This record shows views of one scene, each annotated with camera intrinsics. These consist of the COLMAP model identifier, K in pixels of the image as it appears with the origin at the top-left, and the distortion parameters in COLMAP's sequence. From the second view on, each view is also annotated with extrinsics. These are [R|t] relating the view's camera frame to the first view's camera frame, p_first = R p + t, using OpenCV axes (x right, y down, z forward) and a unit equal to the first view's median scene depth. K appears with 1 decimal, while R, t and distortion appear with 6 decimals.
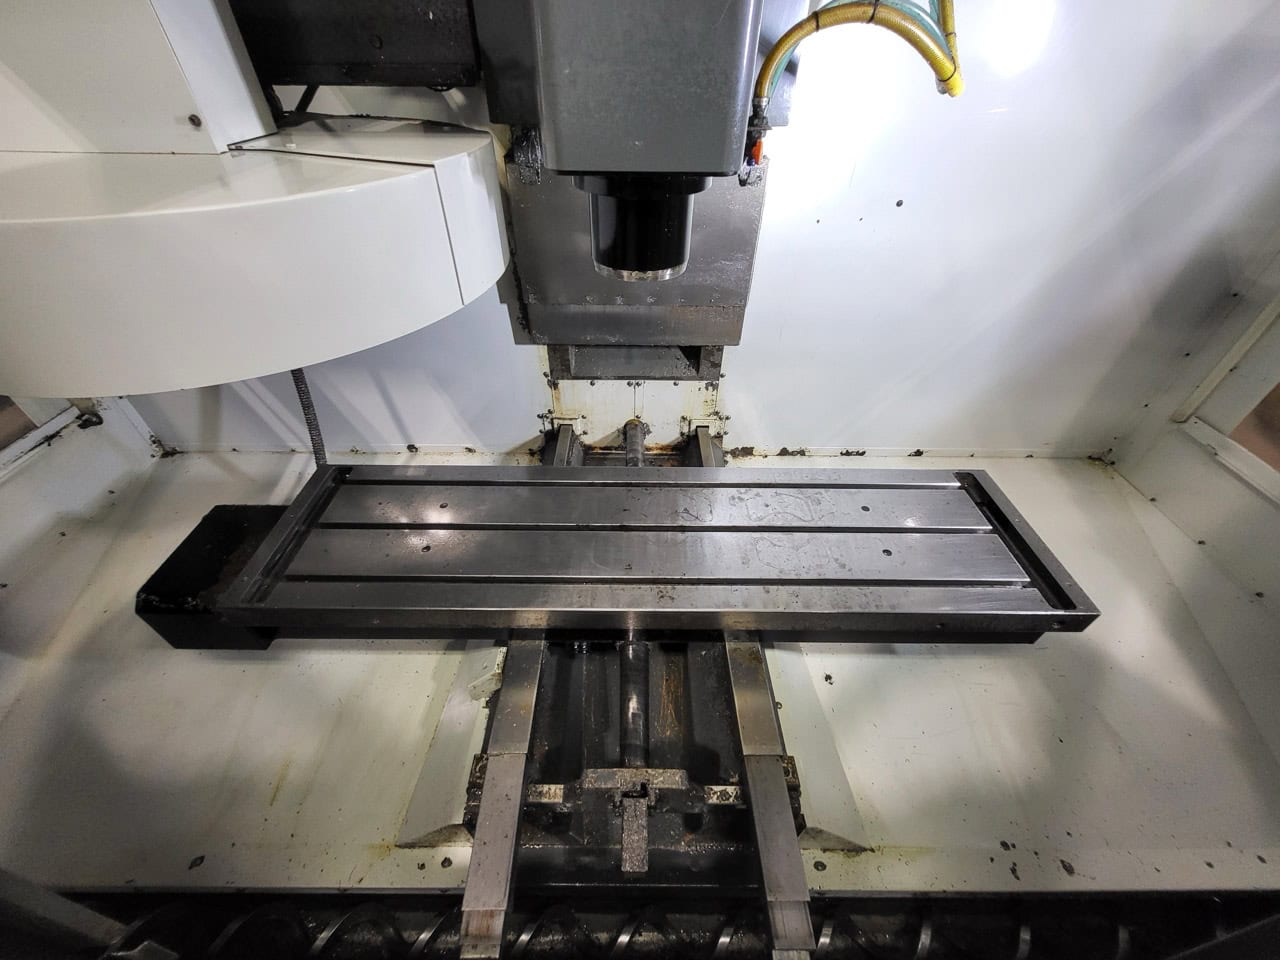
lens RADIAL K [[502.9, 0, 633.8], [0, 502.9, 479.7], [0, 0, 1]] dist [0.002657, -0.002319]
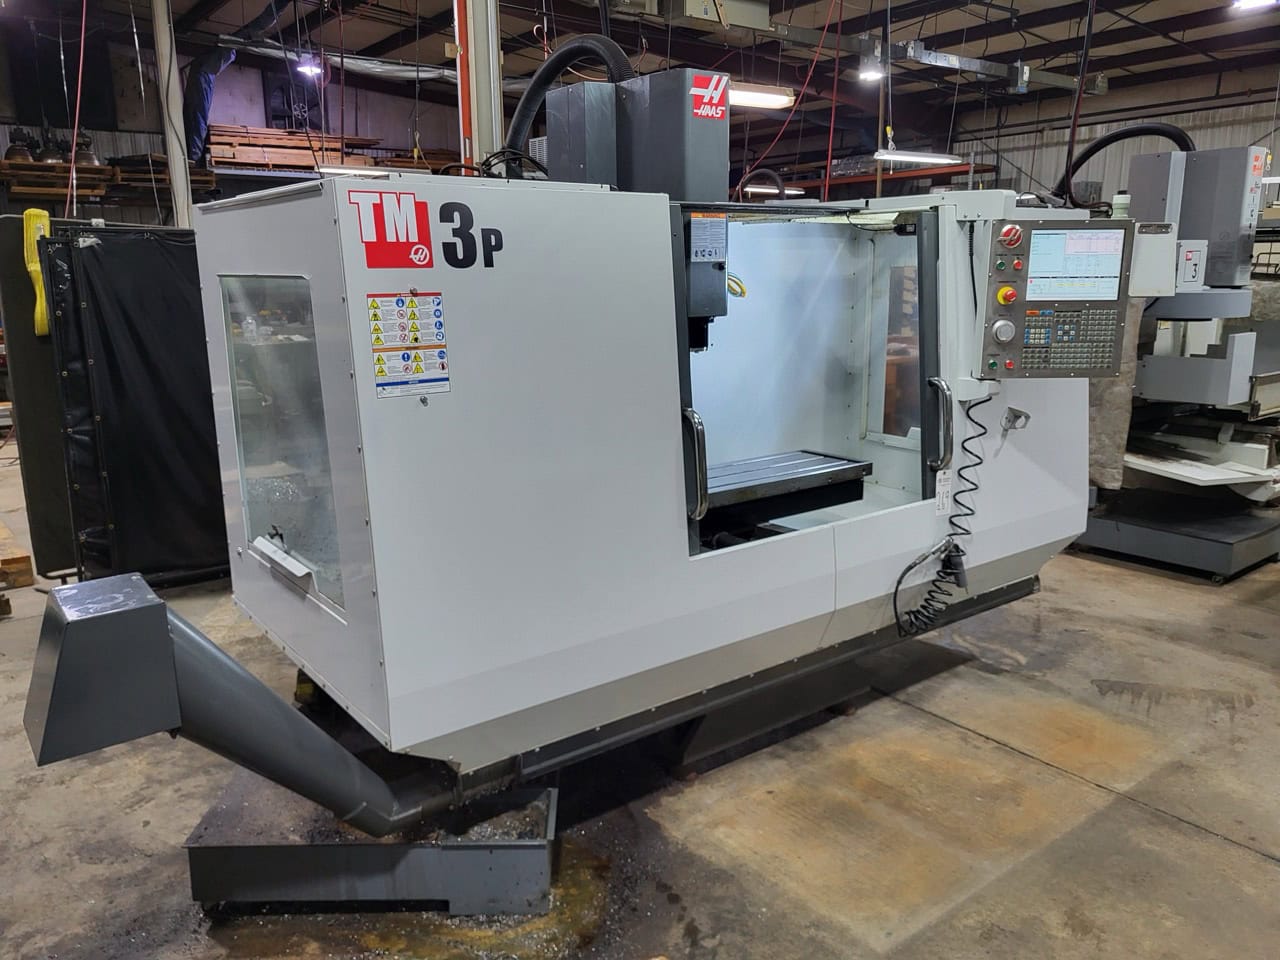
lens RADIAL K [[971.7, 0, 641.7], [0, 971.7, 472.1], [0, 0, 1]] dist [0.046517, -0.029134]
pose [[0.797416, -0.145177, 0.585705, -1.666440], [0.414298, 0.837423, -0.356482, 0.930564], [-0.438730, 0.526921, 0.727922, -1.161978]]
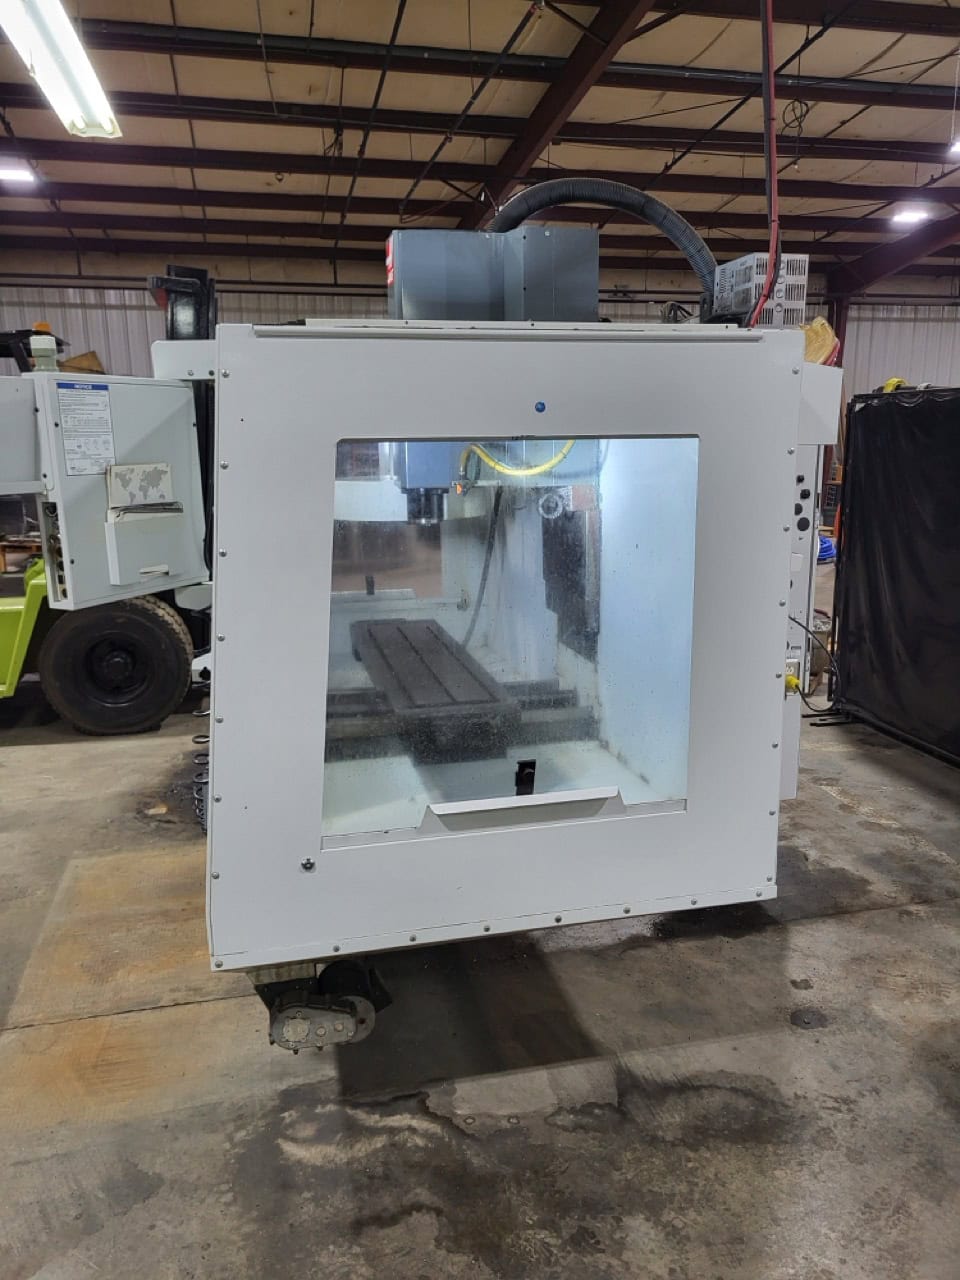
lens RADIAL K [[971.7, 0, 493.9], [0, 971.7, 652.2], [0, 0, 1]] dist [0.046517, -0.029134]
pose [[0.232626, 0.194874, -0.952843, 2.528625], [-0.635023, 0.772487, 0.002954, -0.072391], [0.736635, 0.604390, 0.303450, 0.068602]]
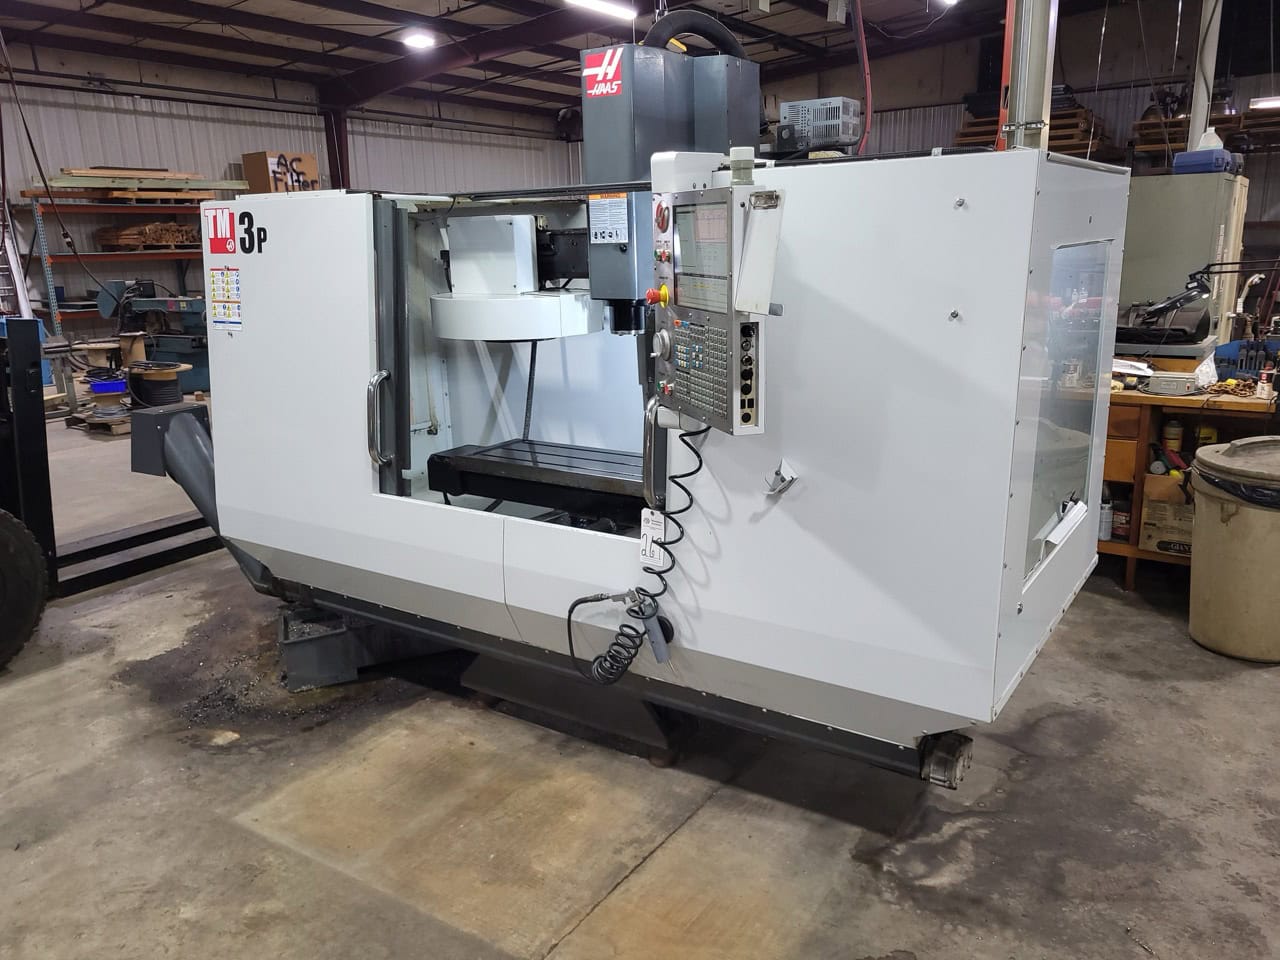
lens RADIAL K [[971.7, 0, 656.6], [0, 971.7, 467.4], [0, 0, 1]] dist [0.046517, -0.029134]
pose [[0.834077, 0.096897, -0.543071, 1.497215], [-0.339502, 0.866100, -0.366891, 1.009661], [0.434804, 0.490389, 0.755291, -1.229372]]
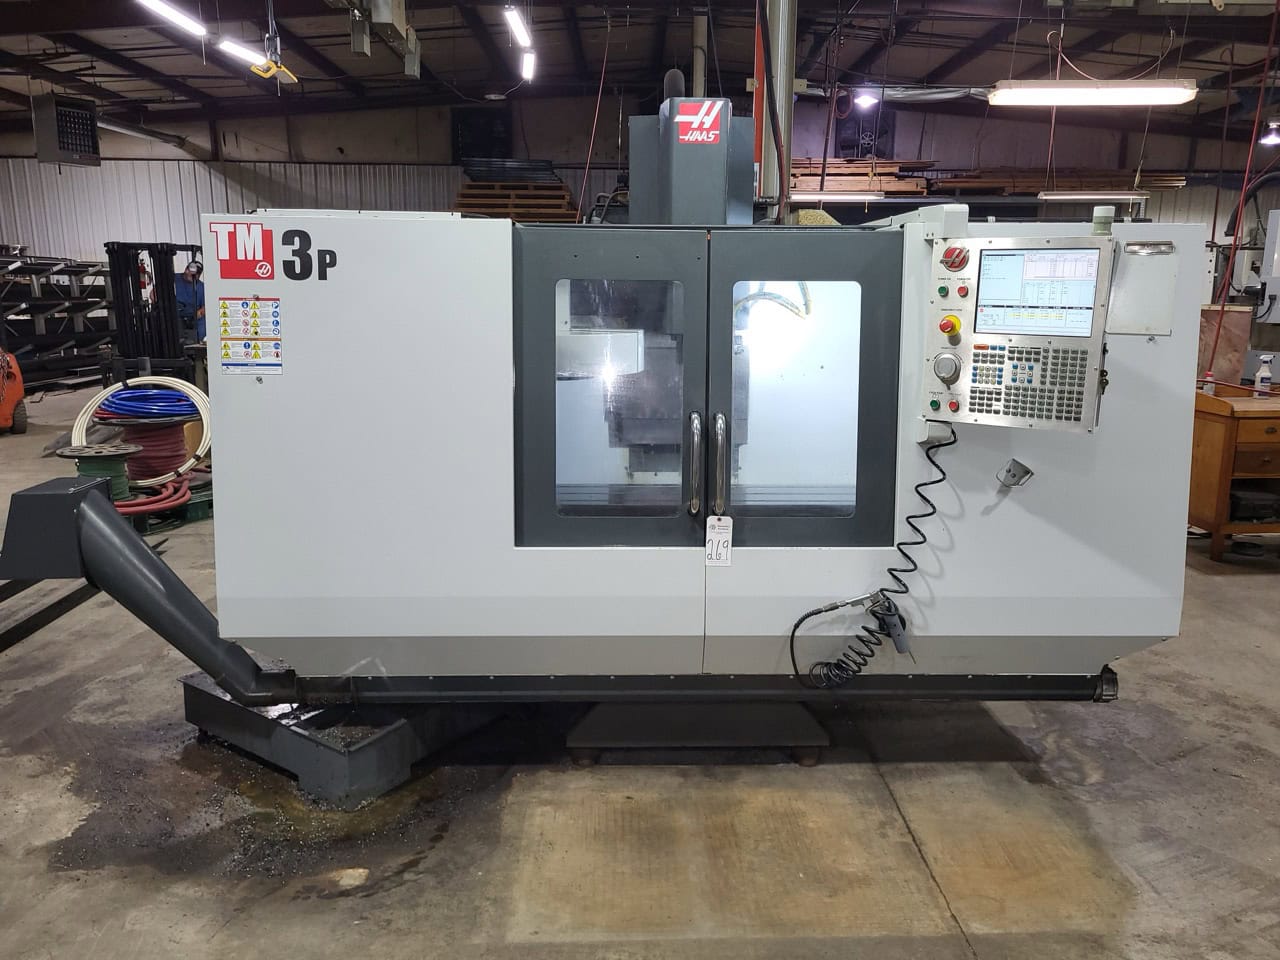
lens RADIAL K [[971.7, 0, 657.8], [0, 971.7, 466.8], [0, 0, 1]] dist [0.046517, -0.029134]
pose [[0.999628, -0.008721, 0.025857, -0.162662], [0.020758, 0.858086, -0.513087, 1.392801], [-0.017713, 0.513432, 0.857947, -1.650729]]
